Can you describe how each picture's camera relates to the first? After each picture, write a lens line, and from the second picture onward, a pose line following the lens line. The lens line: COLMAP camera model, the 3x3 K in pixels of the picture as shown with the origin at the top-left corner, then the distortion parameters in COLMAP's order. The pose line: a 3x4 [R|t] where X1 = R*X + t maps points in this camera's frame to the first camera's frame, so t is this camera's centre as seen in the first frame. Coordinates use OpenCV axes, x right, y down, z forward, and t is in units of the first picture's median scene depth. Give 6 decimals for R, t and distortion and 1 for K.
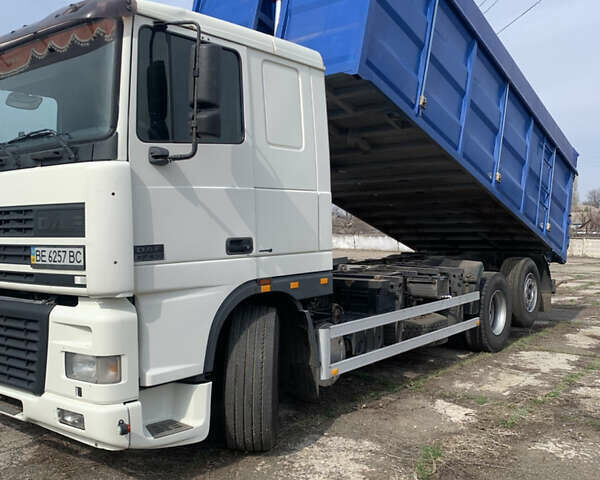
lens RADIAL K [[643.5, 0, 300.0], [0, 643.5, 240.0], [0, 0, 1]] dist [0.005226, -0.013095]
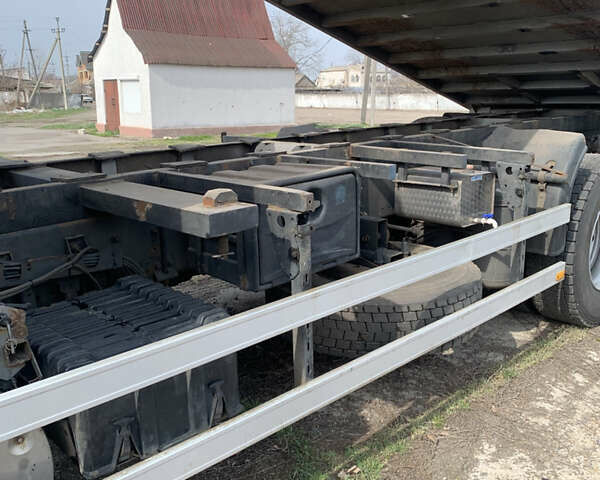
lens RADIAL K [[588.1, 0, 335.5], [0, 588.1, 241.8], [0, 0, 1]] dist [0.004463, -0.005947]
pose [[0.993110, 0.017377, -0.115893, 0.382769], [0.009700, 0.973362, 0.229067, 0.030209], [0.116786, -0.228613, 0.966487, 1.353161]]
